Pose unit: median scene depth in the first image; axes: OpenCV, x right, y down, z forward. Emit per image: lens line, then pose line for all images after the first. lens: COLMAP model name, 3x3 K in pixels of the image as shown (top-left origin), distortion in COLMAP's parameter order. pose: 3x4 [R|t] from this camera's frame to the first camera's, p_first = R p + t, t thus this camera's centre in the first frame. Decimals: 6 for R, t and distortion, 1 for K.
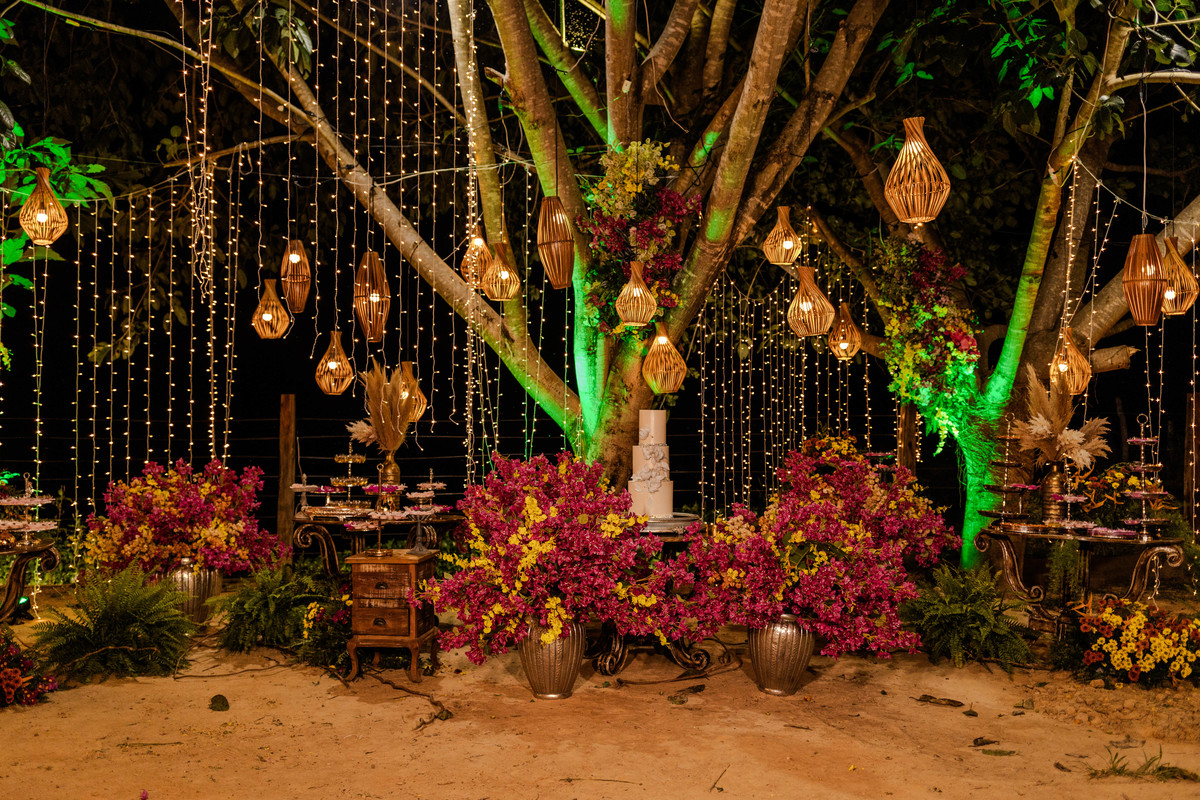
lens RADIAL K [[1196.8, 0, 601.8], [0, 1196.8, 403.6], [0, 0, 1]] dist [-0.022877, 0.000000]
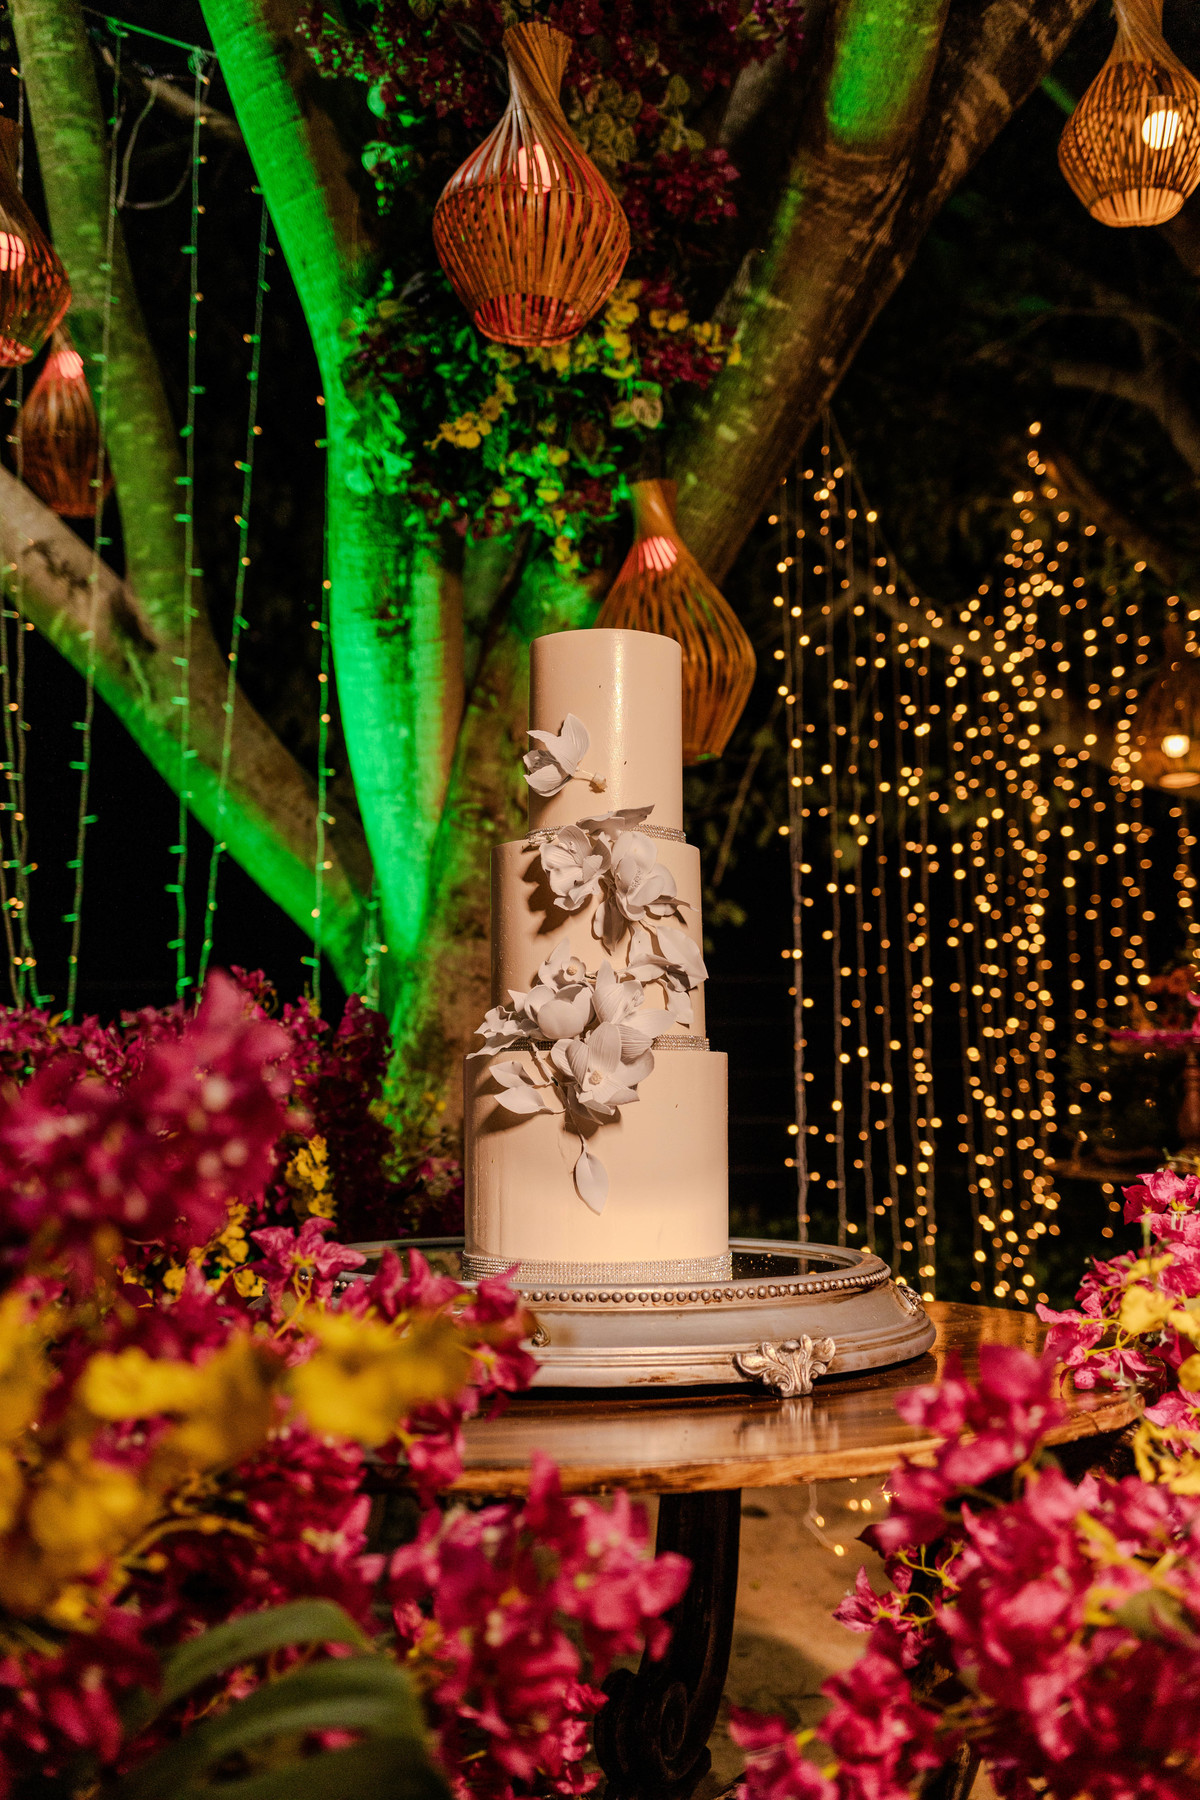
lens RADIAL K [[1795.2, 0, 593.6], [0, 1795.2, 895.9], [0, 0, 1]] dist [-0.022877, 0.000000]
pose [[0.999885, -0.006587, 0.013671, 0.029546], [0.007830, 0.995640, -0.092951, 0.053060], [-0.012999, 0.093047, 0.995577, 0.597171]]
